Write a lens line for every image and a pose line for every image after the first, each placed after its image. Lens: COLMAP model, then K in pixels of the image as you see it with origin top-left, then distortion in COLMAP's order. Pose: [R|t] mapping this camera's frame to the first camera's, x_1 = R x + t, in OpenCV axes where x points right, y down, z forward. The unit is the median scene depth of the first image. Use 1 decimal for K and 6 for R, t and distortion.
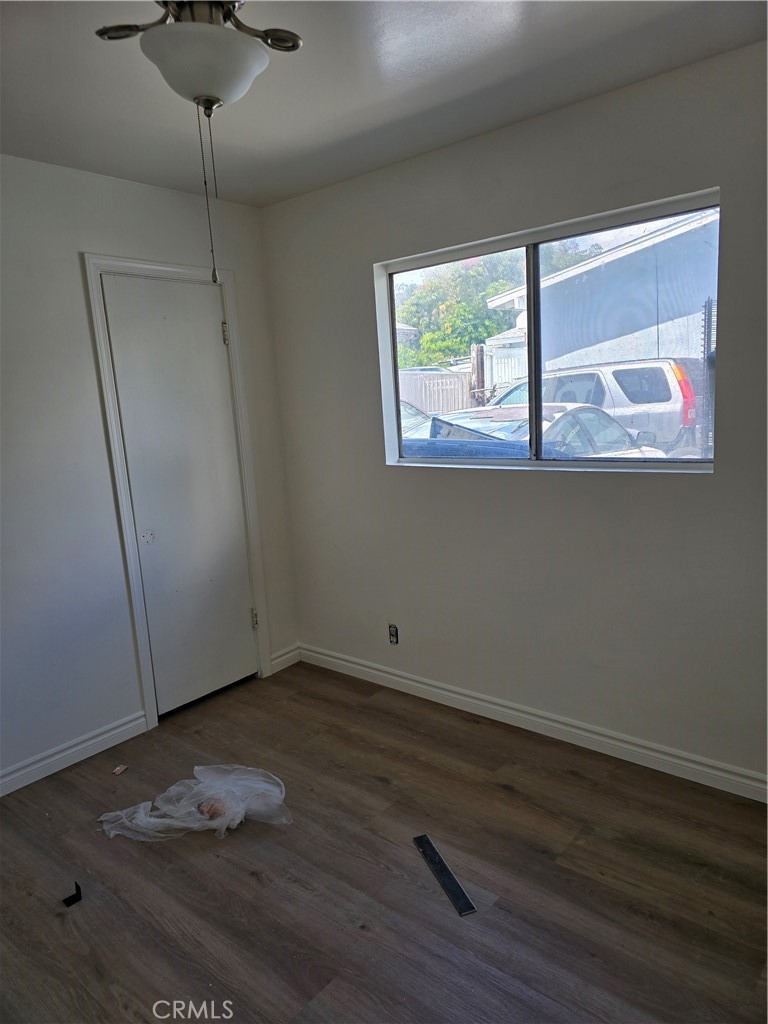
lens RADIAL K [[697.3, 0, 390.0], [0, 697.3, 510.3], [0, 0, 1]] dist [0.055032, -0.047056]
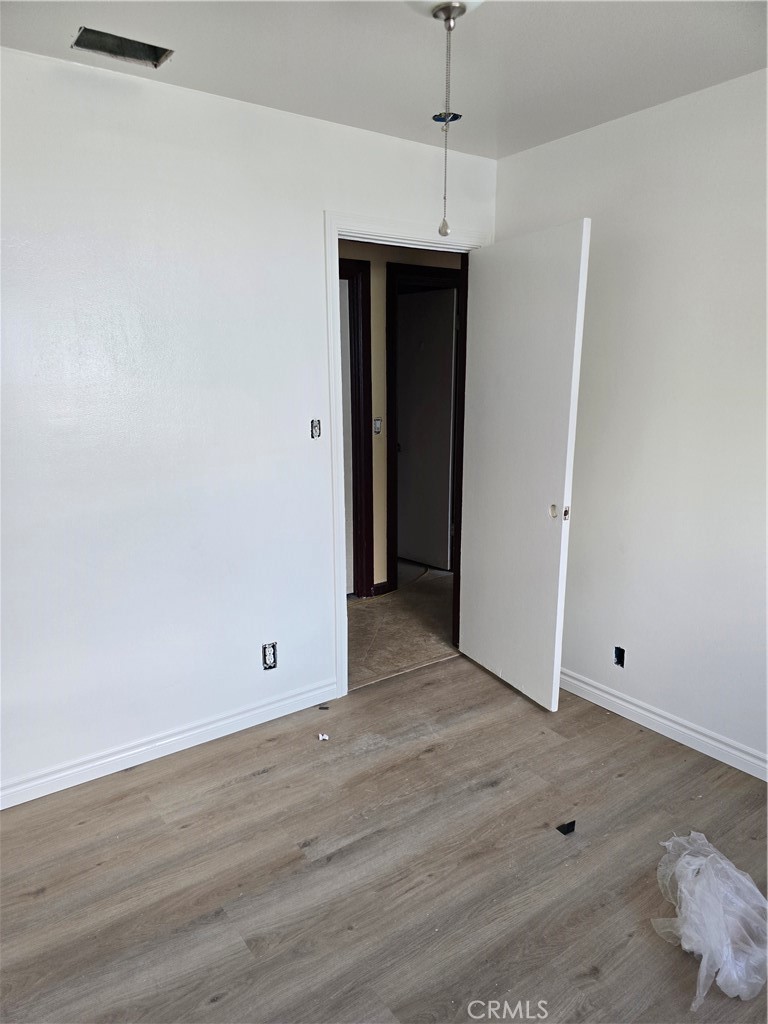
lens RADIAL K [[697.3, 0, 385.1], [0, 697.3, 512.9], [0, 0, 1]] dist [0.055032, -0.047056]
pose [[-0.248639, 0.253834, -0.934744, 0.469386], [-0.148379, 0.943678, 0.295728, -0.167964], [0.957164, 0.212226, -0.196971, 0.801581]]
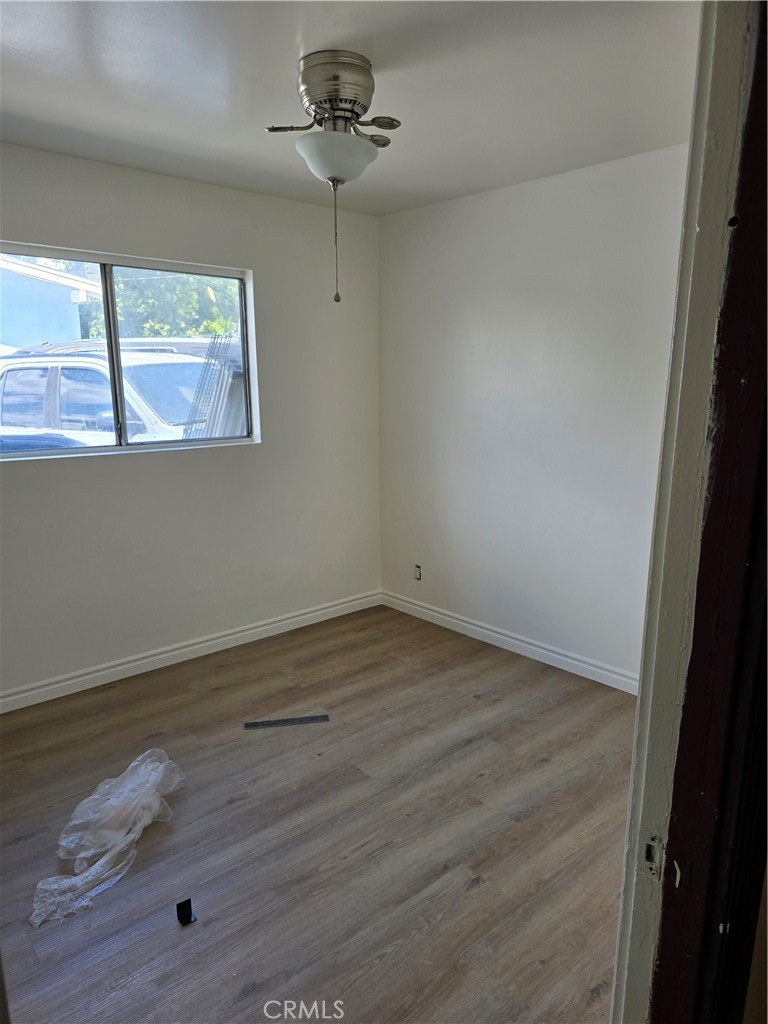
lens RADIAL K [[697.3, 0, 380.9], [0, 697.3, 518.3], [0, 0, 1]] dist [0.055032, -0.047056]
pose [[0.145809, -0.141971, 0.979073, -1.172842], [0.165388, 0.979221, 0.117362, -0.023470], [-0.975391, 0.144814, 0.166259, 0.497945]]
